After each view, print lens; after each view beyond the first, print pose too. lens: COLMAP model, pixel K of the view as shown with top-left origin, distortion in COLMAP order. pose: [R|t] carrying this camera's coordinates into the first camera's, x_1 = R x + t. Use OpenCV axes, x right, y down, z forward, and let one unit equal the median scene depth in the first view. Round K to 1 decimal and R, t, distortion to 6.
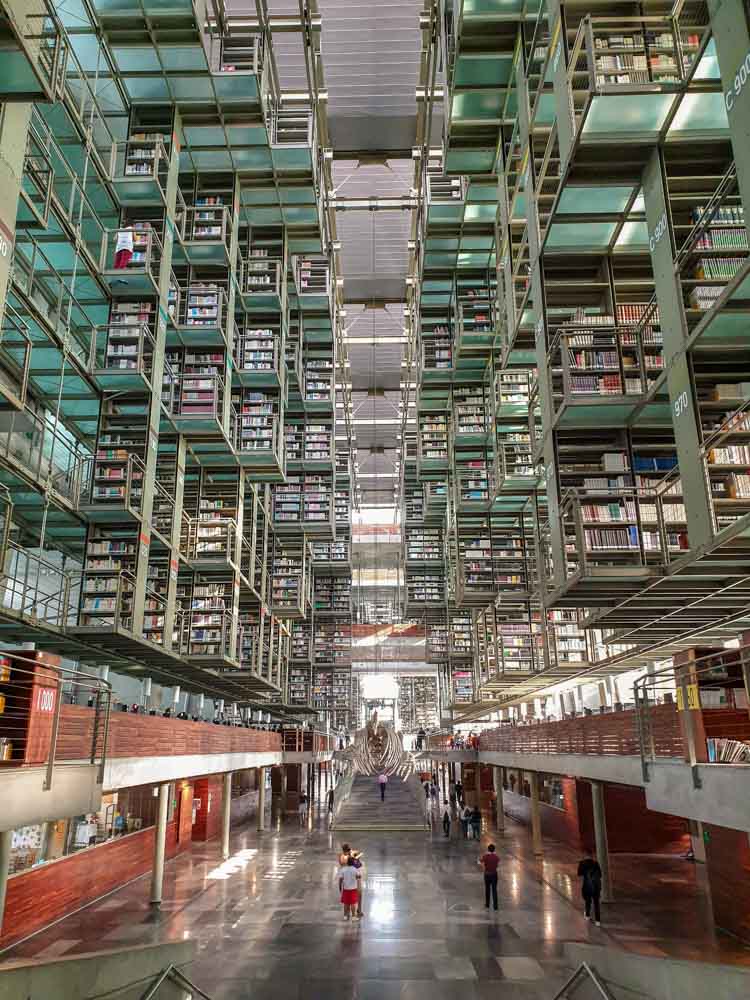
lens RADIAL K [[775.6, 0, 366.9], [0, 775.6, 500.6], [0, 0, 1]] dist [0.005007, -0.004672]
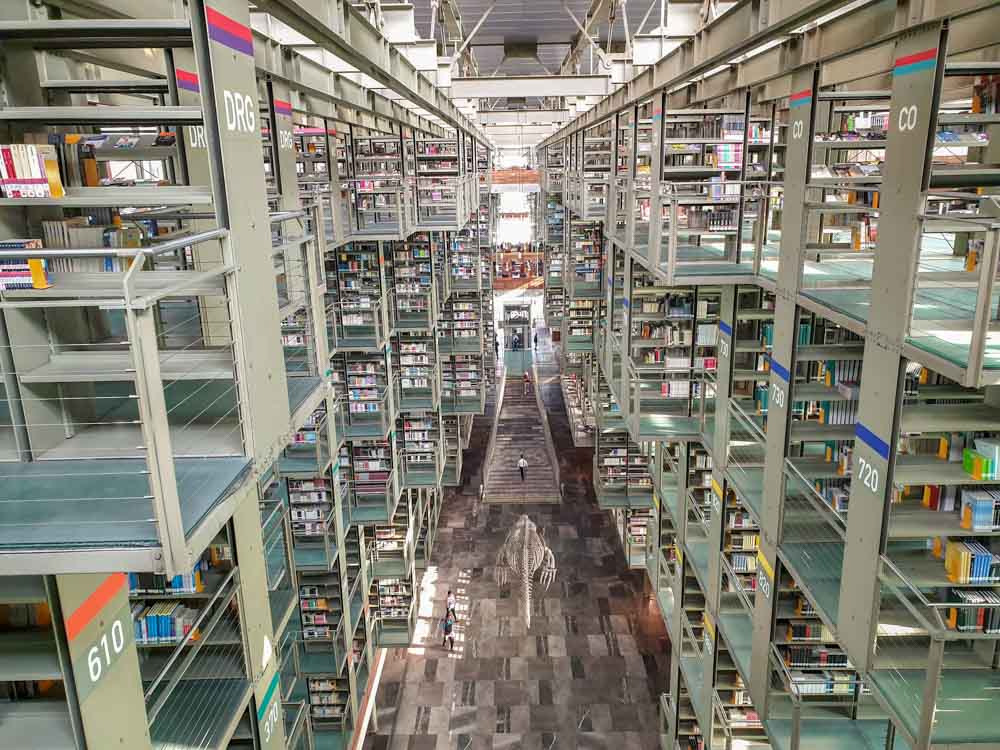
lens RADIAL K [[775.6, 0, 507.5], [0, 775.6, 372.9], [0, 0, 1]] dist [0.005007, -0.004672]
pose [[0.999769, -0.016405, 0.013864, -0.027675], [0.006389, 0.843399, 0.537250, -0.649248], [-0.020506, -0.537037, 0.843309, 0.118215]]
